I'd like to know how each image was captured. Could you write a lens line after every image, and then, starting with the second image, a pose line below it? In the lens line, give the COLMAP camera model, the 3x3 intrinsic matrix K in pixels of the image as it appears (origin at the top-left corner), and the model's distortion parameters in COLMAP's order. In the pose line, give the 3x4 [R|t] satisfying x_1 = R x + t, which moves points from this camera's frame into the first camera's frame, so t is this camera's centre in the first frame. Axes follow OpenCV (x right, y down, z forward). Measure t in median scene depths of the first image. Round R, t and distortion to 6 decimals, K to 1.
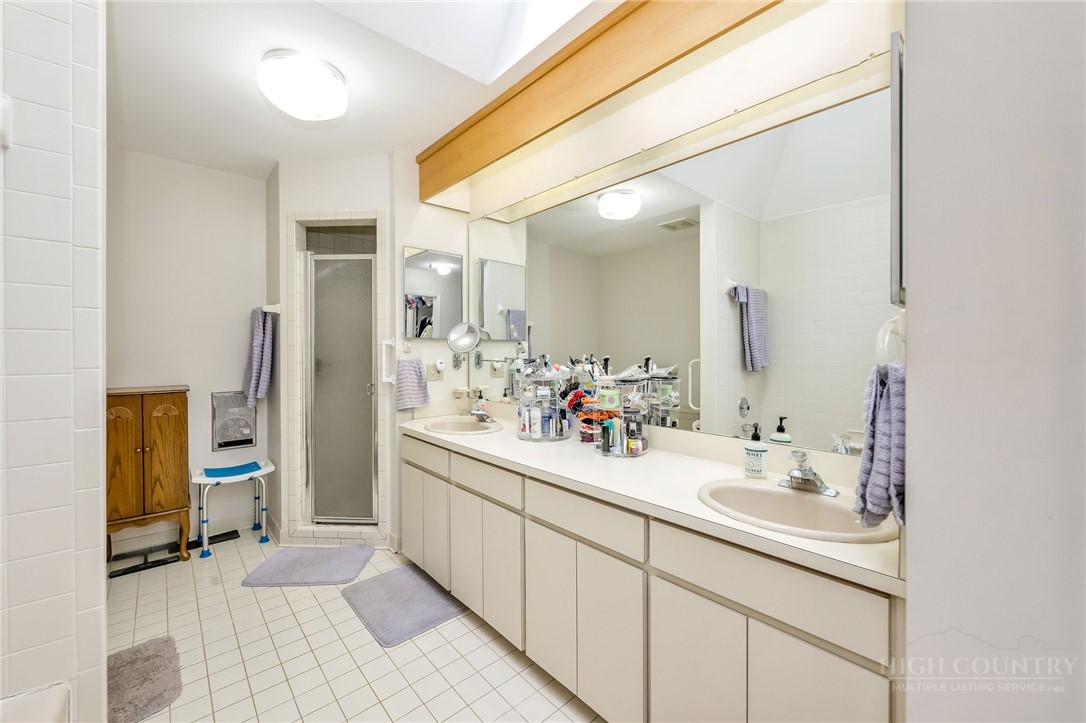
lens RADIAL K [[430.6, 0, 543.2], [0, 430.6, 356.3], [0, 0, 1]] dist [-0.001440, 0.000120]
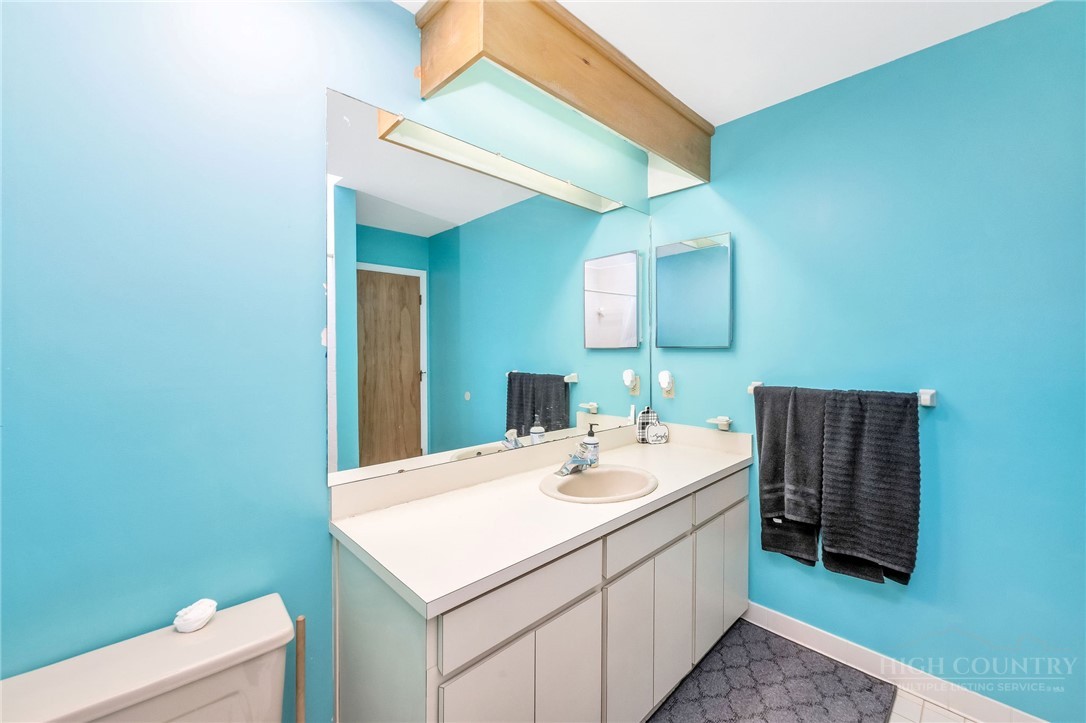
lens RADIAL K [[430.6, 0, 549.9], [0, 430.6, 359.6], [0, 0, 1]] dist [-0.001440, 0.000120]
pose [[-0.048004, -0.012938, 0.998763, -0.837566], [0.011523, 0.999842, 0.013506, -0.091661], [-0.998781, 0.012157, -0.047848, 1.188536]]
